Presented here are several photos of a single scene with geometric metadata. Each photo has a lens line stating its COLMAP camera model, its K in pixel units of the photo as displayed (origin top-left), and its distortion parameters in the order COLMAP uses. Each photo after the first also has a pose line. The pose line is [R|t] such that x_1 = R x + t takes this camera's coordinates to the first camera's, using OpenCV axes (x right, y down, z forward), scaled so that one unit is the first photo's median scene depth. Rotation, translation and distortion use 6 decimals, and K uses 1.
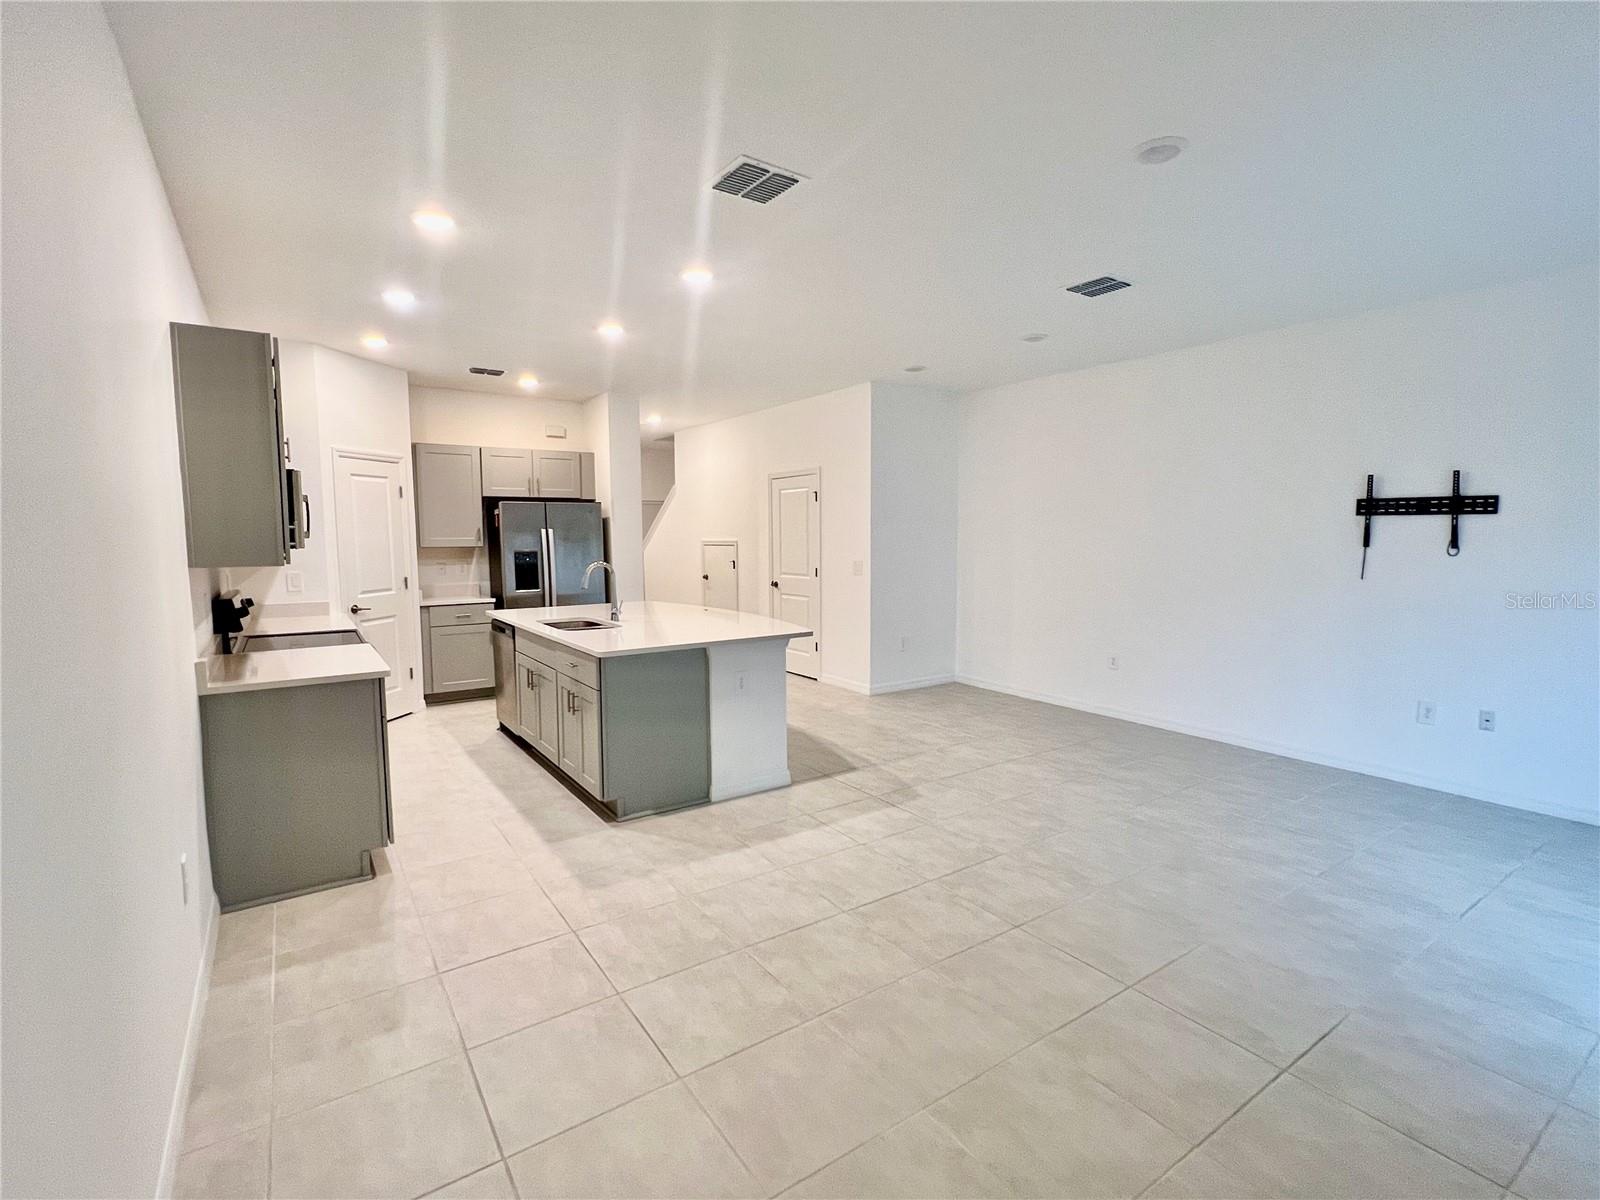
lens RADIAL K [[751.5, 0, 802.3], [0, 751.5, 604.8], [0, 0, 1]] dist [0.001099, 0.000400]
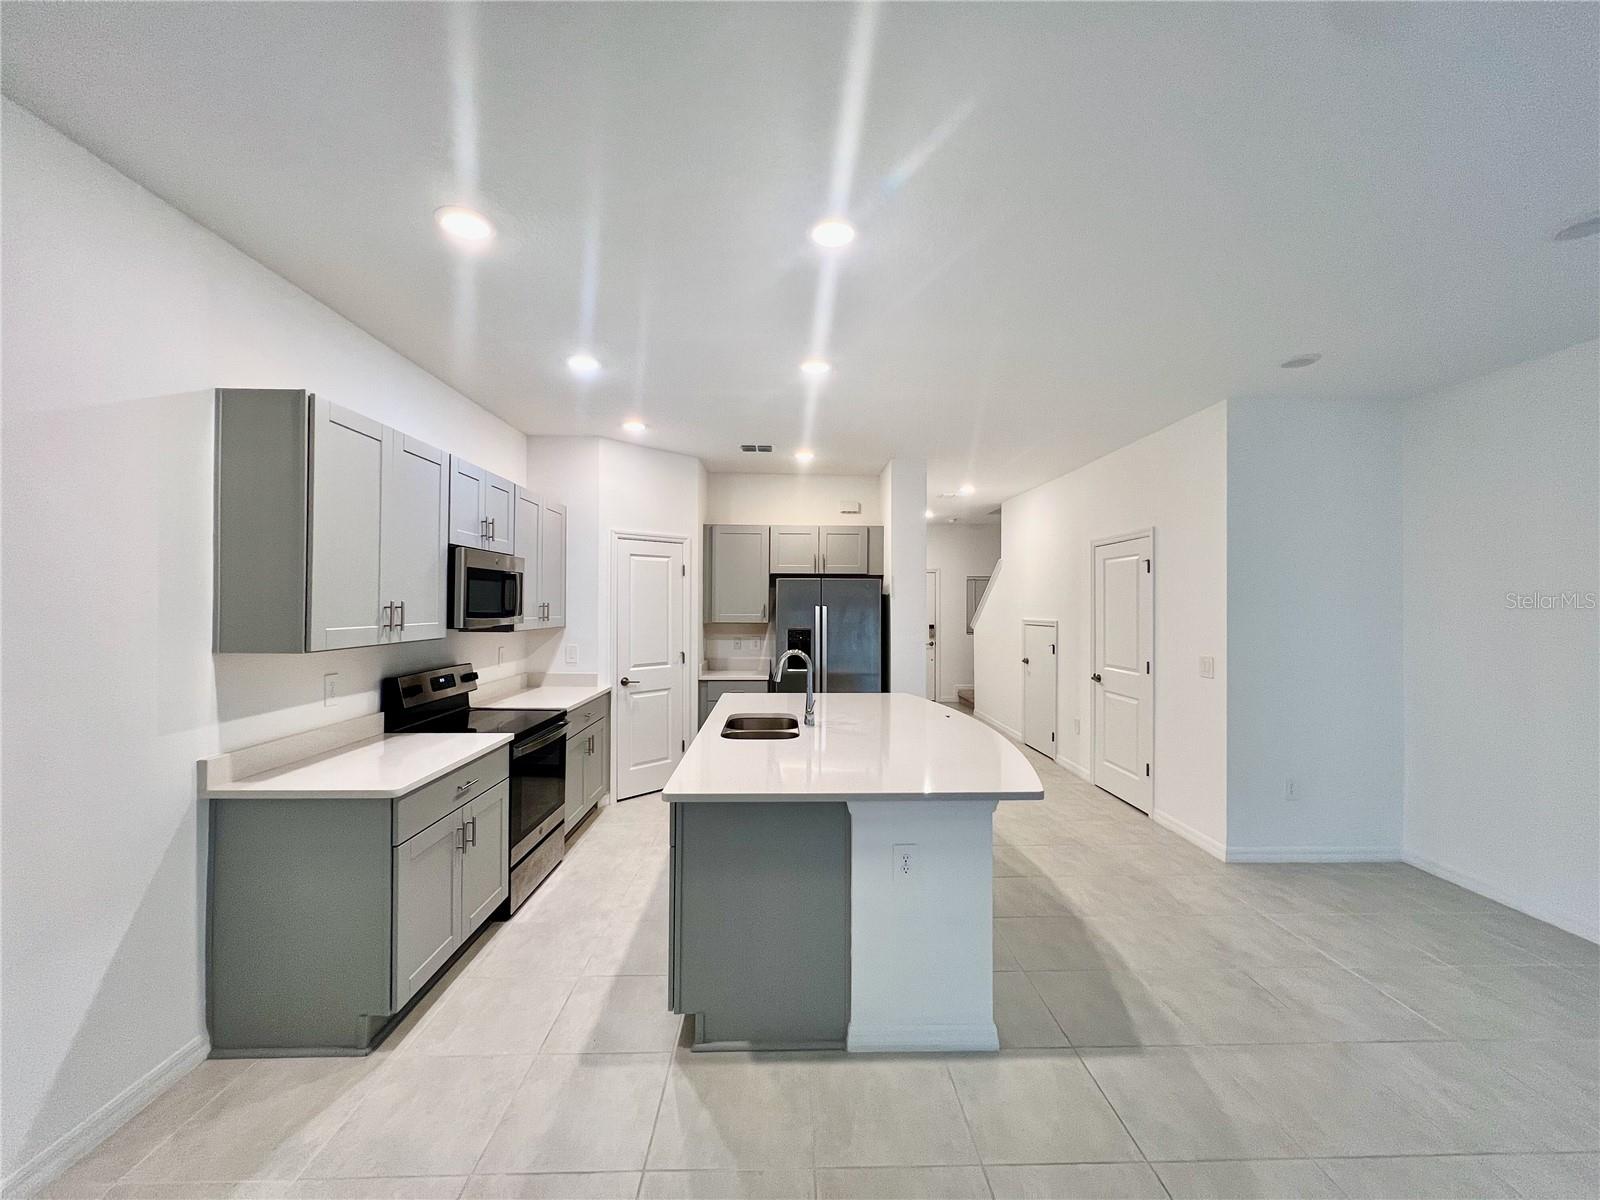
lens RADIAL K [[642.1, 0, 801.6], [0, 642.1, 604.4], [0, 0, 1]] dist [-0.001796, 0.000677]
pose [[0.839377, 0.009095, -0.543474, 0.098838], [-0.061790, 0.994975, -0.078783, -0.045902], [0.540026, 0.099710, 0.835721, 0.370915]]
